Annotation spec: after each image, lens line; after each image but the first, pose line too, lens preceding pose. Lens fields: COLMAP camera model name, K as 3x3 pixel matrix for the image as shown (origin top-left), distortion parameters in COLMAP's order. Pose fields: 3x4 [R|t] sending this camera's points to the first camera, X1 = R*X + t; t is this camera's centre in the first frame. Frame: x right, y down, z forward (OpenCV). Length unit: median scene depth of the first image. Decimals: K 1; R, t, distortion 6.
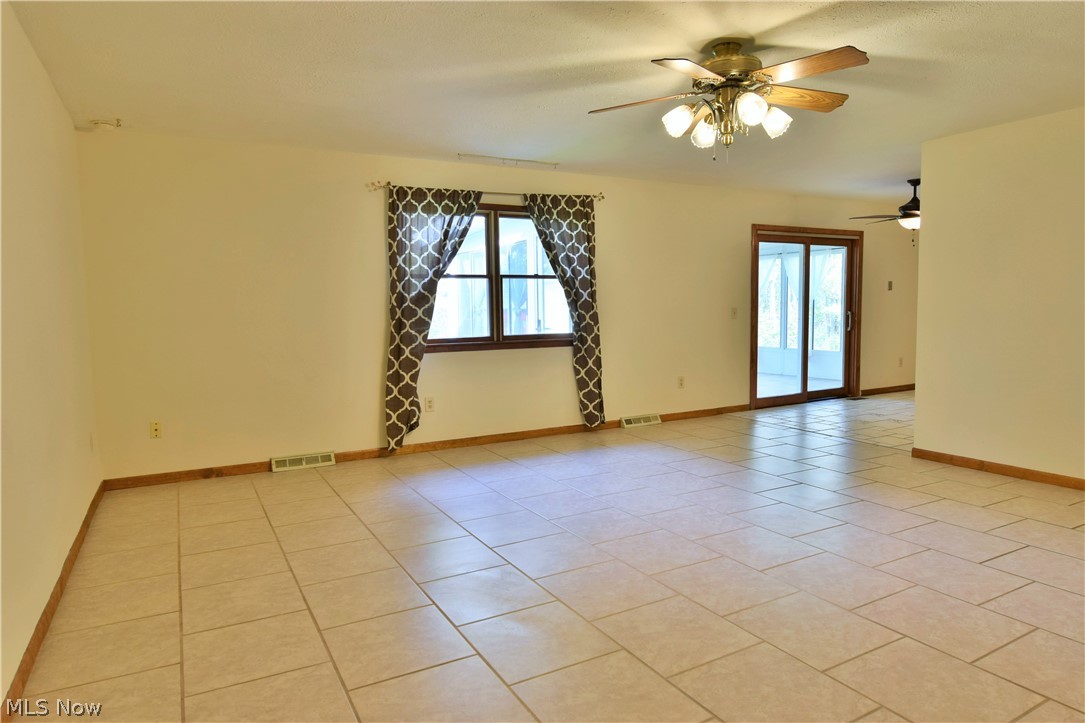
lens RADIAL K [[665.9, 0, 542.5], [0, 665.9, 361.5], [0, 0, 1]] dist [-0.015748, -0.000983]
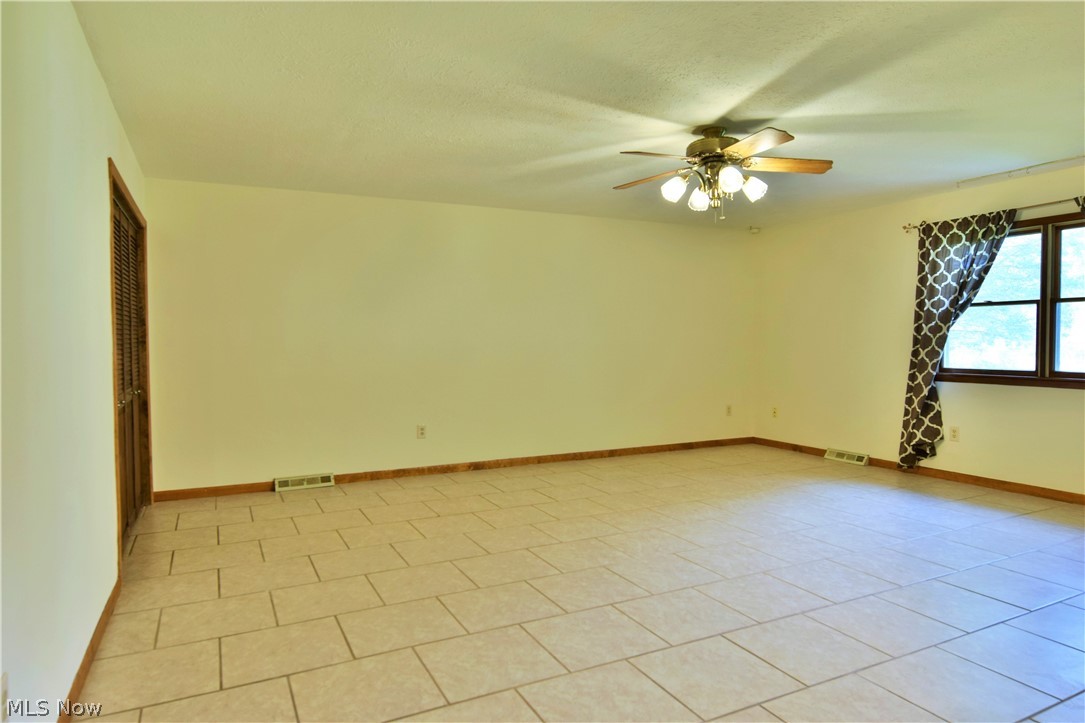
lens RADIAL K [[665.9, 0, 542.5], [0, 665.9, 361.5], [0, 0, 1]] dist [-0.015748, -0.000983]
pose [[-0.048554, 0.048234, -0.997655, 0.885689], [-0.077186, 0.995665, 0.051894, -0.049520], [0.995834, 0.079525, -0.044620, 0.444203]]
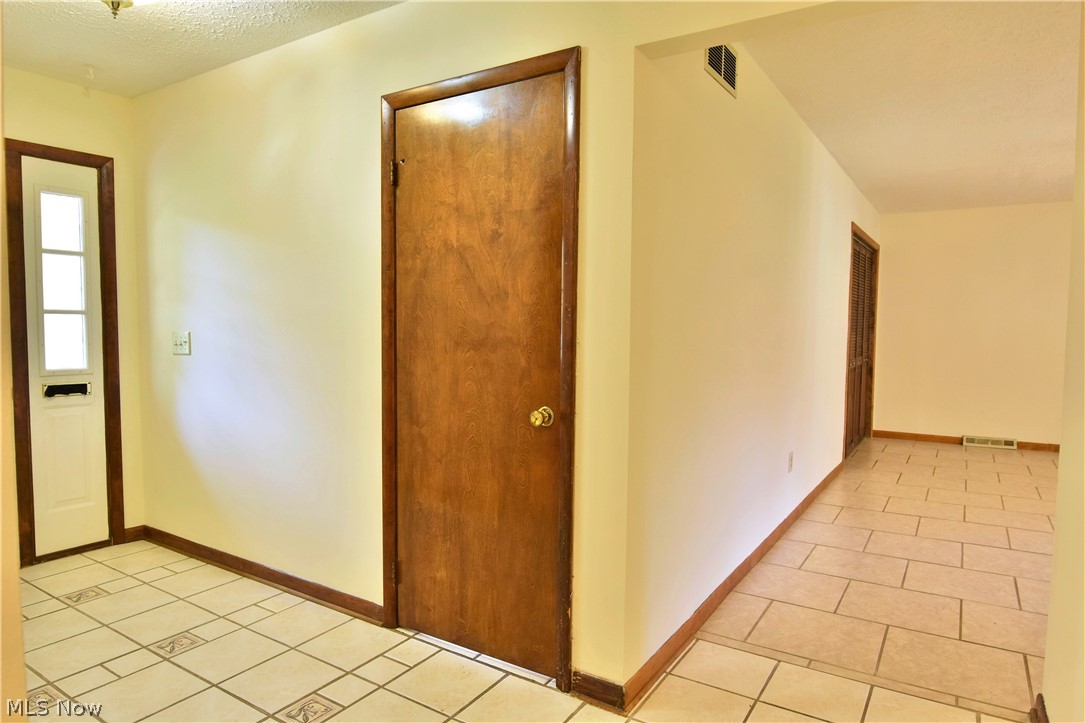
lens RADIAL K [[665.9, 0, 542.5], [0, 665.9, 361.5], [0, 0, 1]] dist [-0.015748, -0.000983]
pose [[-0.884420, 0.032639, -0.465548, 1.233963], [-0.035432, 0.989976, 0.136717, -0.079185], [0.465344, 0.137411, -0.874399, 0.737375]]
